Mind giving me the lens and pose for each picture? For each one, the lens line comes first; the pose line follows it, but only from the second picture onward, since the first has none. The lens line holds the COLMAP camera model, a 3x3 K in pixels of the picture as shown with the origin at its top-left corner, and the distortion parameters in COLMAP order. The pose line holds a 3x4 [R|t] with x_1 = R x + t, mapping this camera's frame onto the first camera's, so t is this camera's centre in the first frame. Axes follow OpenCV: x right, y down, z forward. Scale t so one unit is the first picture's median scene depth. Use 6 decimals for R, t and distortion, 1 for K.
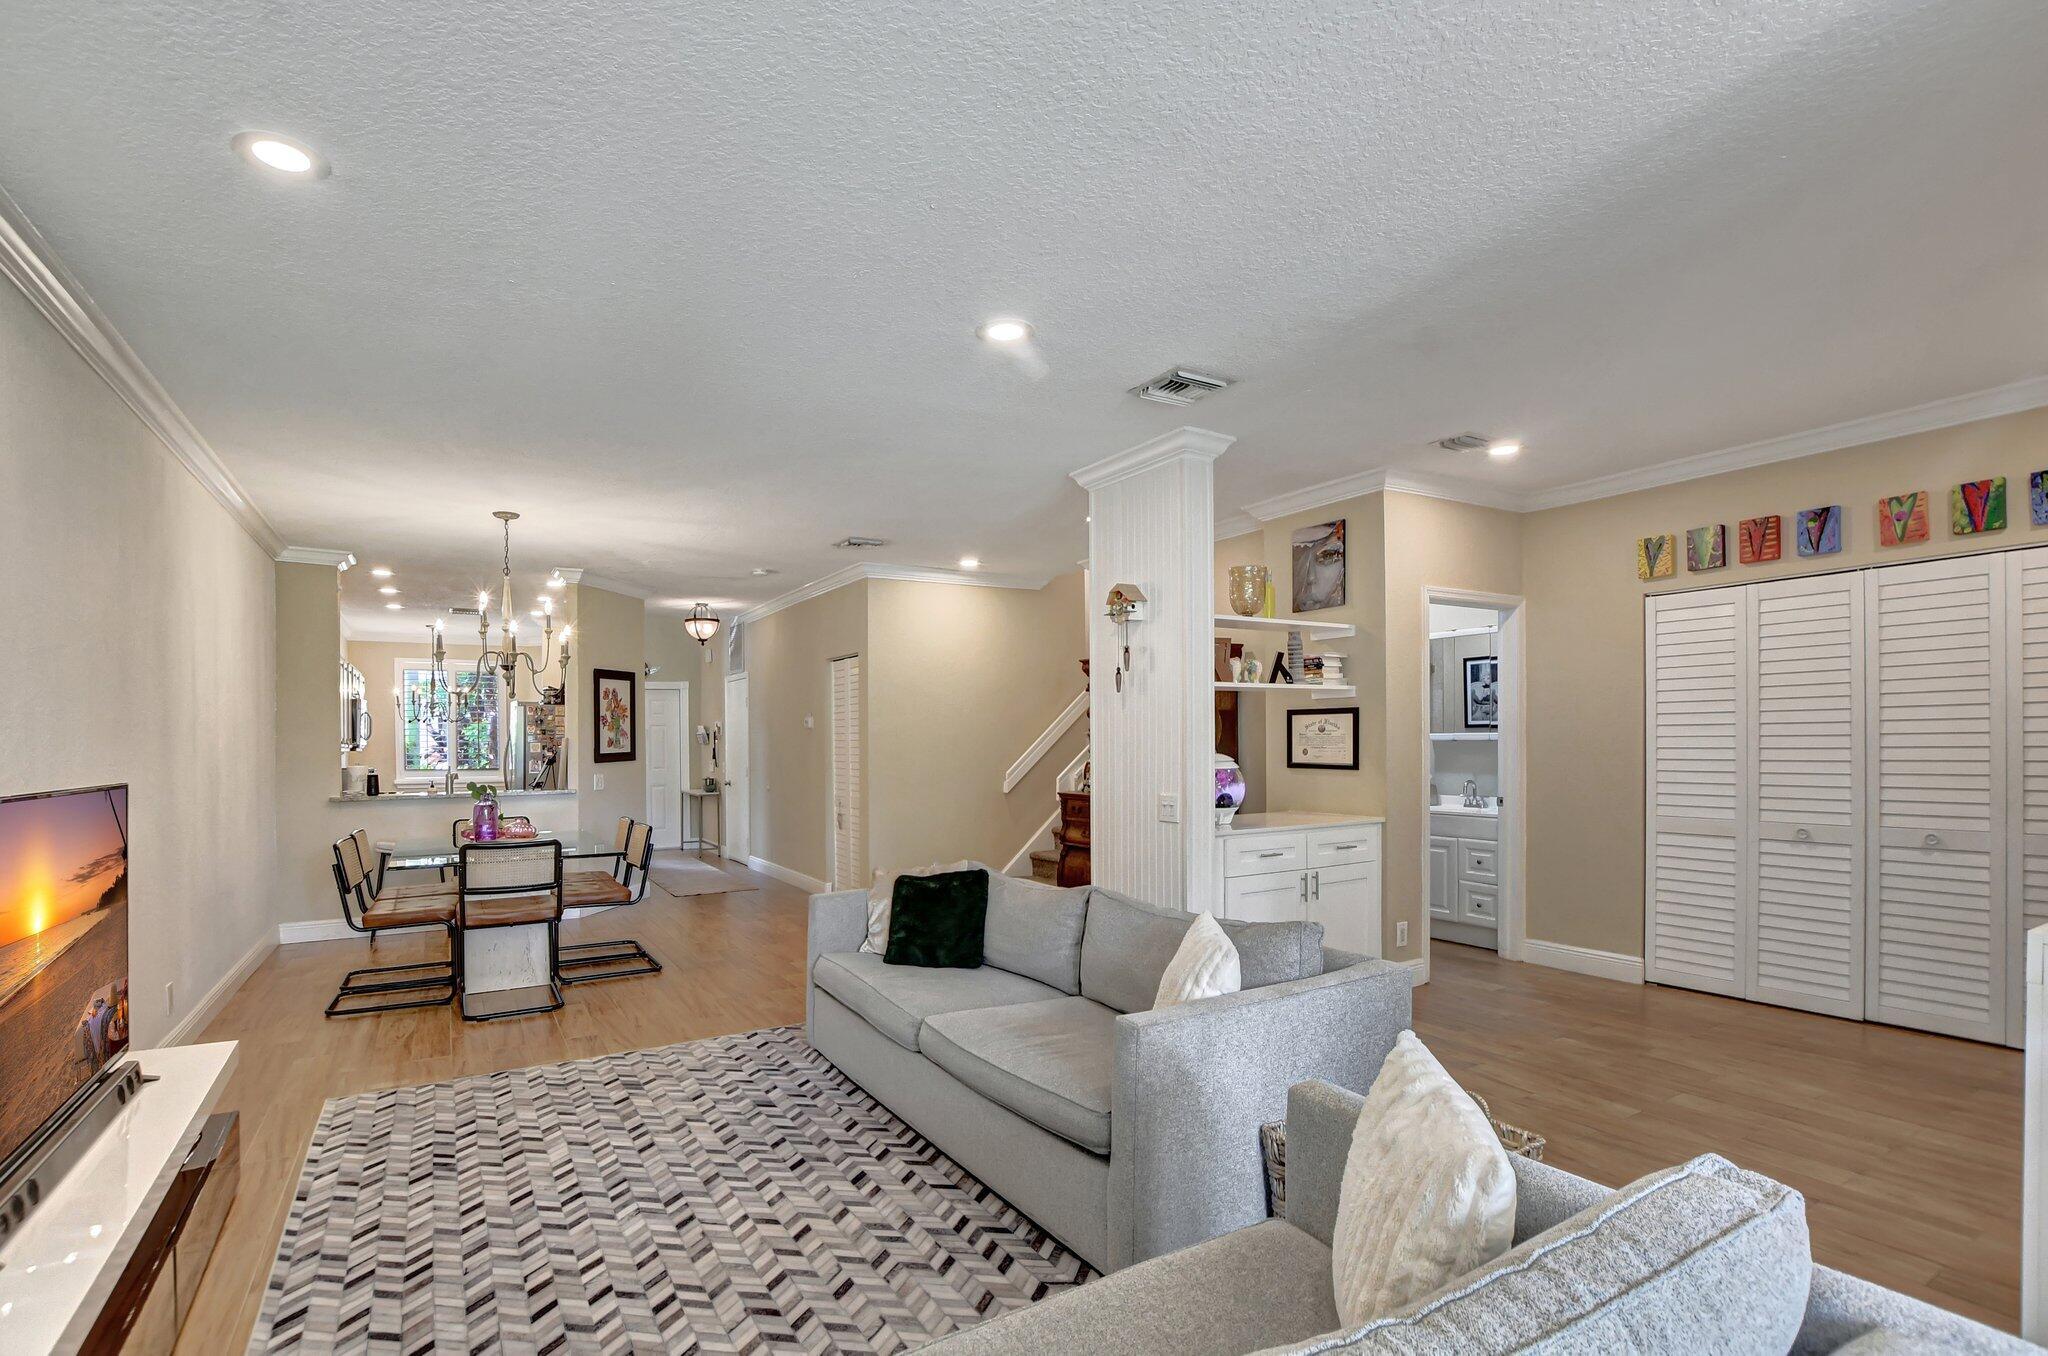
lens RADIAL K [[951.7, 0, 963.3], [0, 951.7, 753.9], [0, 0, 1]] dist [-0.052819, 0.004394]
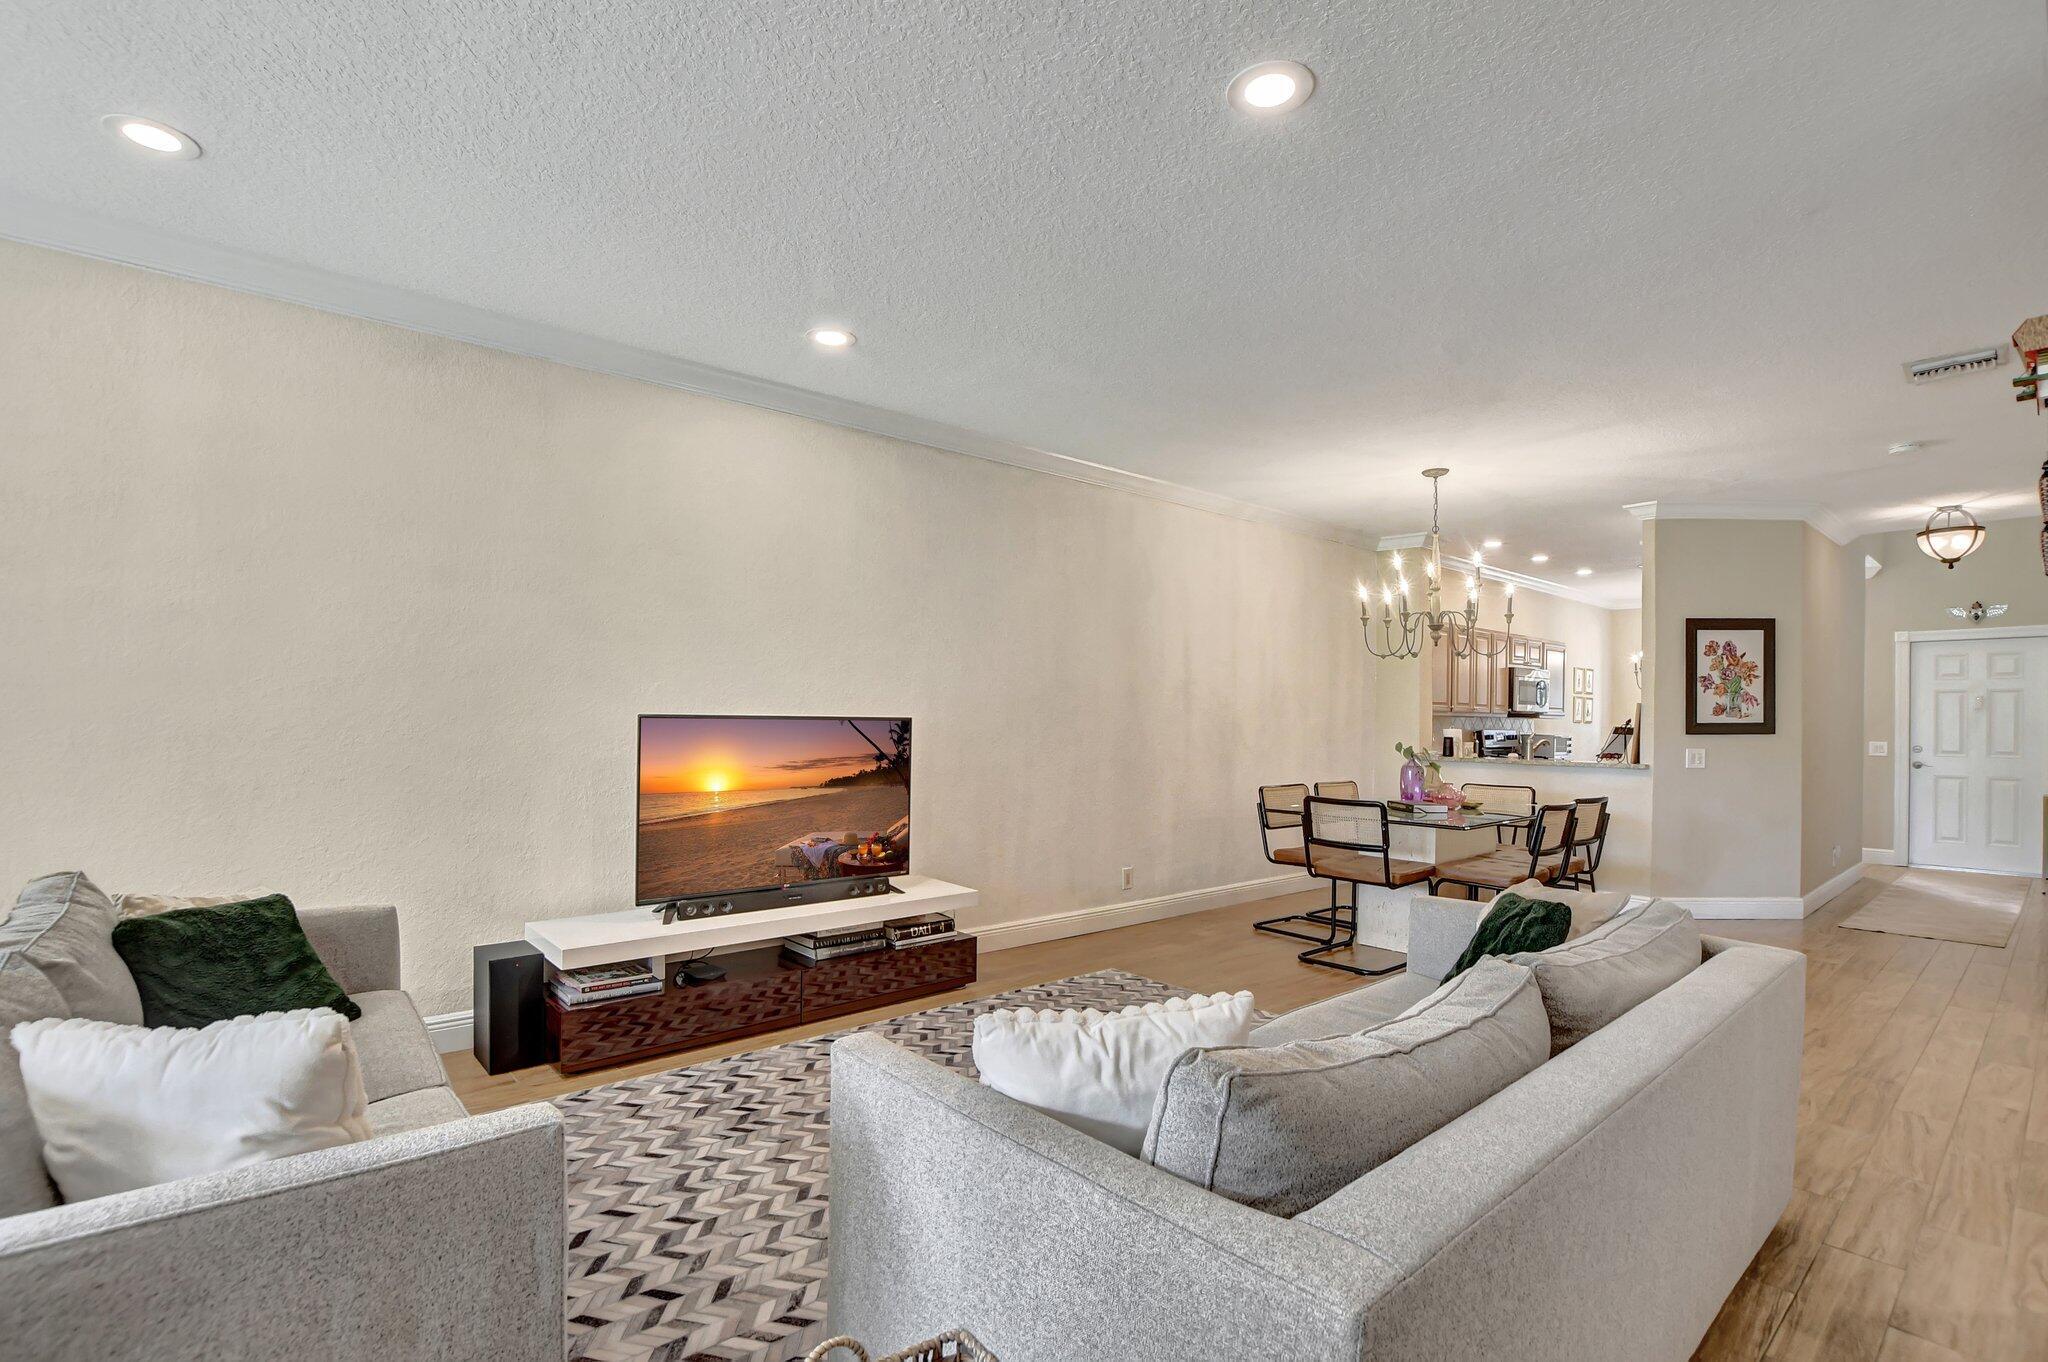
lens RADIAL K [[926.8, 0, 1039.4], [0, 926.8, 708.2], [0, 0, 1]] dist [-0.007026, -0.003566]
pose [[0.214331, 0.006868, -0.976737, 0.422943], [-0.027930, 0.999609, 0.000900, 0.003337], [0.976362, 0.027087, 0.214439, 0.436844]]
